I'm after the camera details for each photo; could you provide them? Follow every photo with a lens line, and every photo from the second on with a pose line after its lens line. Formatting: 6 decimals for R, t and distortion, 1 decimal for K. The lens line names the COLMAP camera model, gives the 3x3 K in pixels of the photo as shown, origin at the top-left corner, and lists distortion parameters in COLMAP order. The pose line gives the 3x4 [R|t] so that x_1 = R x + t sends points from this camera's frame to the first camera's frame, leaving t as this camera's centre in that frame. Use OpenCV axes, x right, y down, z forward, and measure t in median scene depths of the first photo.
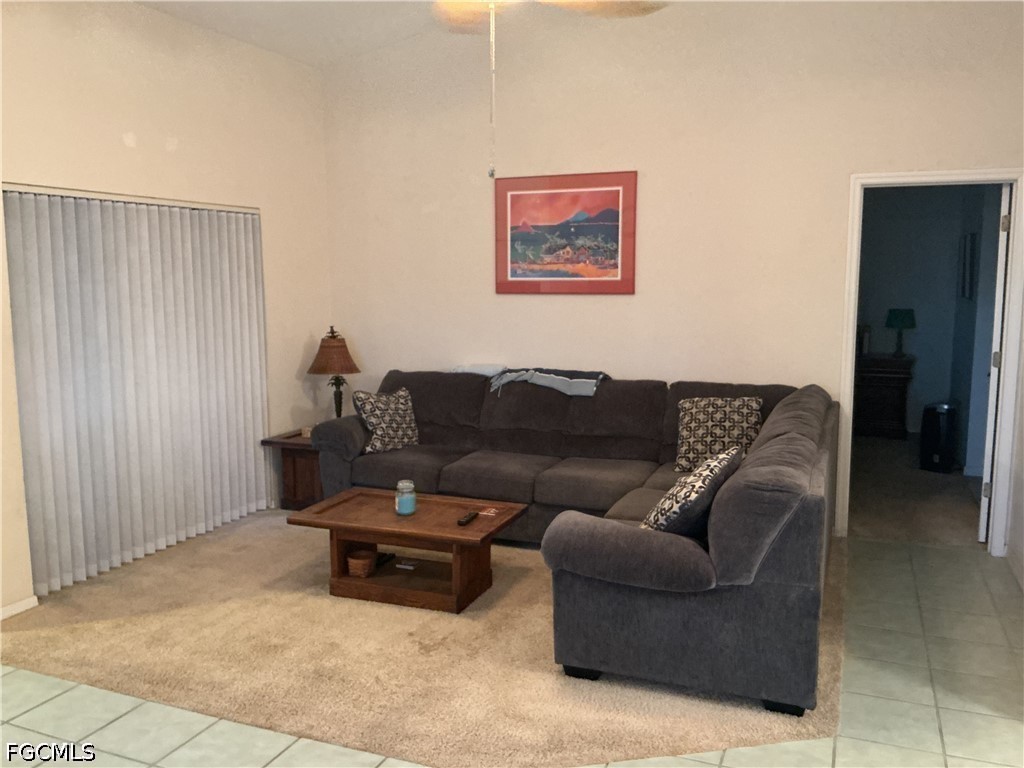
lens RADIAL K [[843.6, 0, 514.2], [0, 843.6, 381.0], [0, 0, 1]] dist [0.135231, -0.278124]
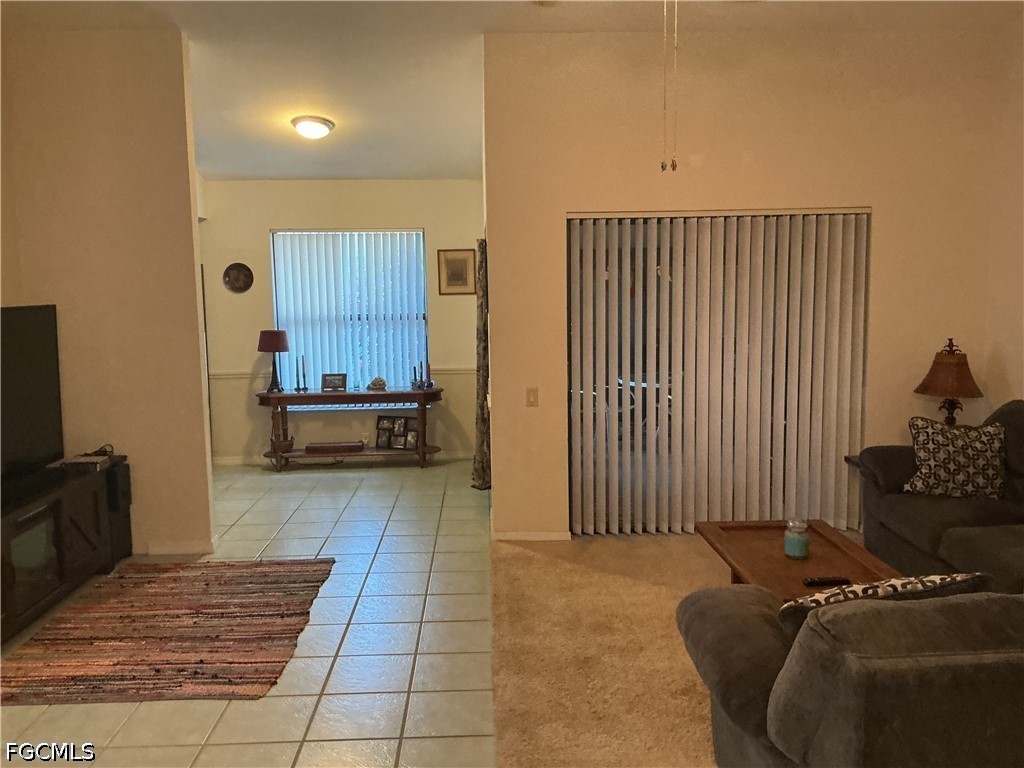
lens RADIAL K [[843.6, 0, 514.2], [0, 843.6, 381.0], [0, 0, 1]] dist [0.135231, -0.278124]
pose [[0.410636, 0.101797, -0.906099, 0.421603], [-0.099974, 0.992783, 0.066228, -0.040328], [0.906302, 0.063390, 0.417849, 0.291846]]
